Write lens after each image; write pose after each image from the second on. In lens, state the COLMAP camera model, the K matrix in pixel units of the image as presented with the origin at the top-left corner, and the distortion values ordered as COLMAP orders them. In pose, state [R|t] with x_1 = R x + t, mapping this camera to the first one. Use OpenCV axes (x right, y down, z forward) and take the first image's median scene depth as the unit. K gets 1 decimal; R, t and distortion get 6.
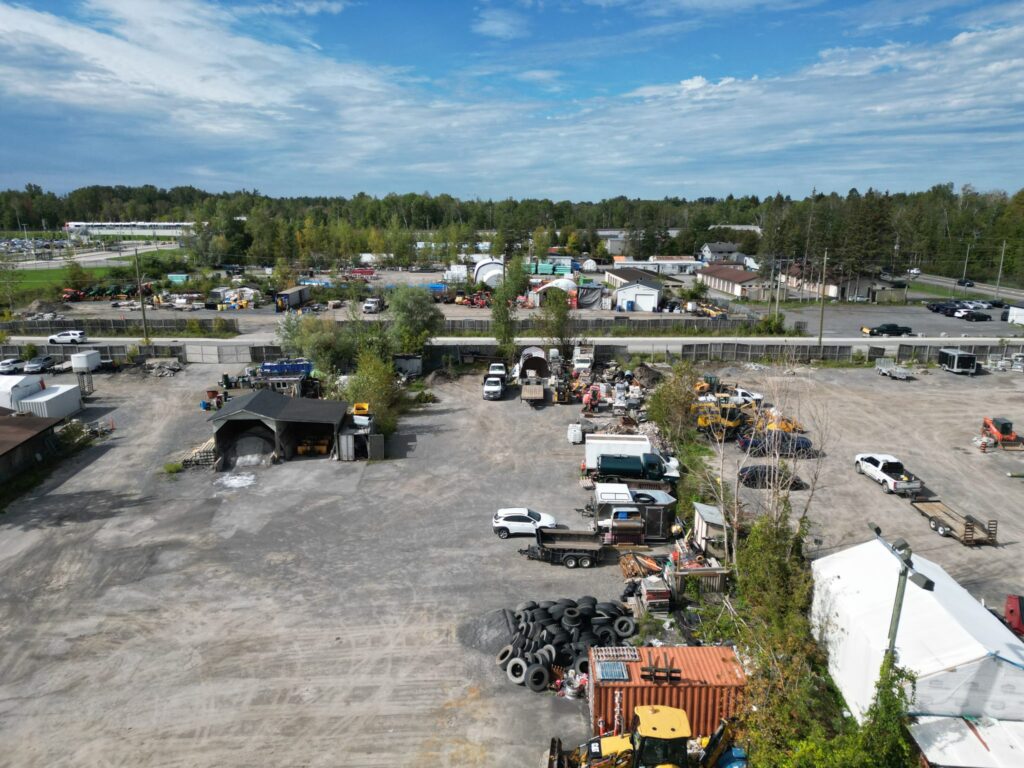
lens RADIAL K [[721.2, 0, 510.2], [0, 721.2, 399.3], [0, 0, 1]] dist [0.056843, -0.043673]
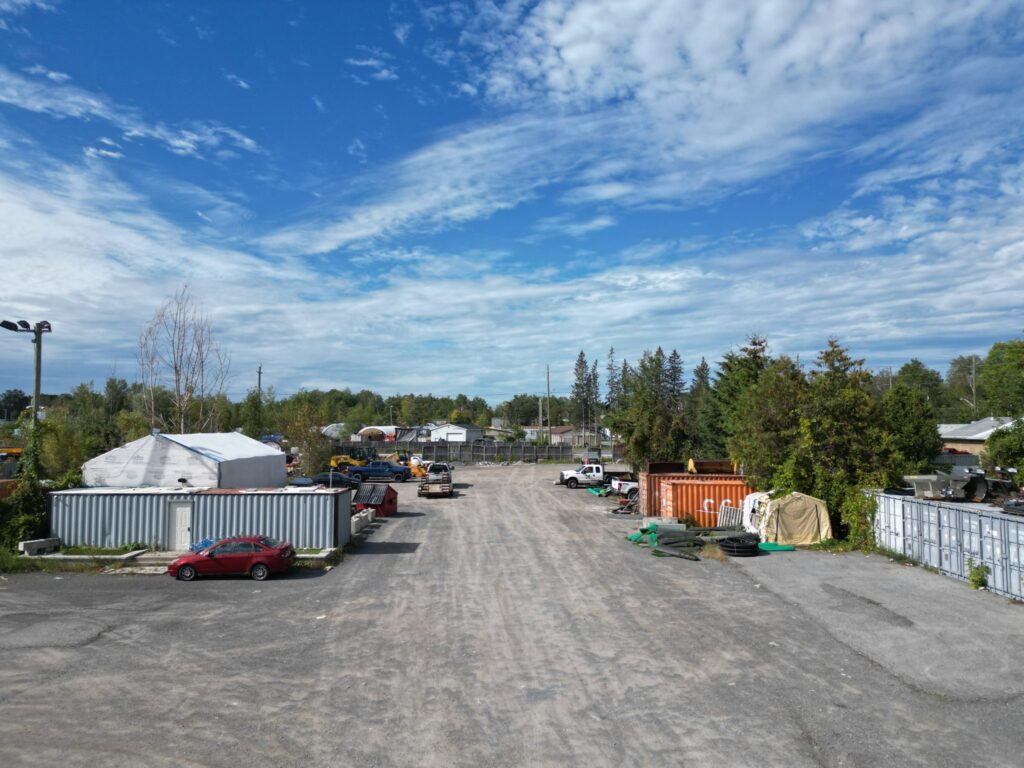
lens RADIAL K [[721.2, 0, 510.4], [0, 721.2, 378.1], [0, 0, 1]] dist [0.056843, -0.043673]
pose [[0.999265, -0.002732, 0.038244, 0.362203], [0.014970, 0.946093, -0.323548, 0.199620], [-0.035298, 0.323883, 0.945438, -0.080306]]
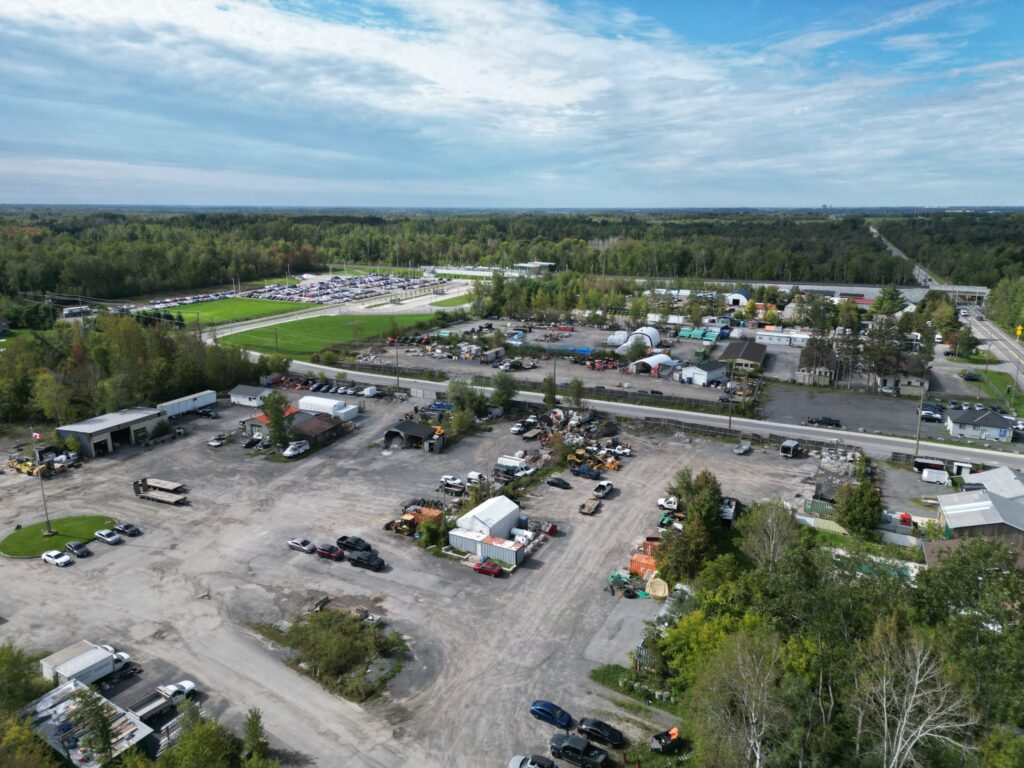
lens RADIAL K [[721.2, 0, 516.1], [0, 721.2, 382.7], [0, 0, 1]] dist [0.056843, -0.043673]
pose [[0.898710, 0.107373, -0.425196, 0.771243], [-0.115554, 0.993279, 0.006590, -0.146765], [0.423046, 0.043210, 0.905077, -0.829570]]
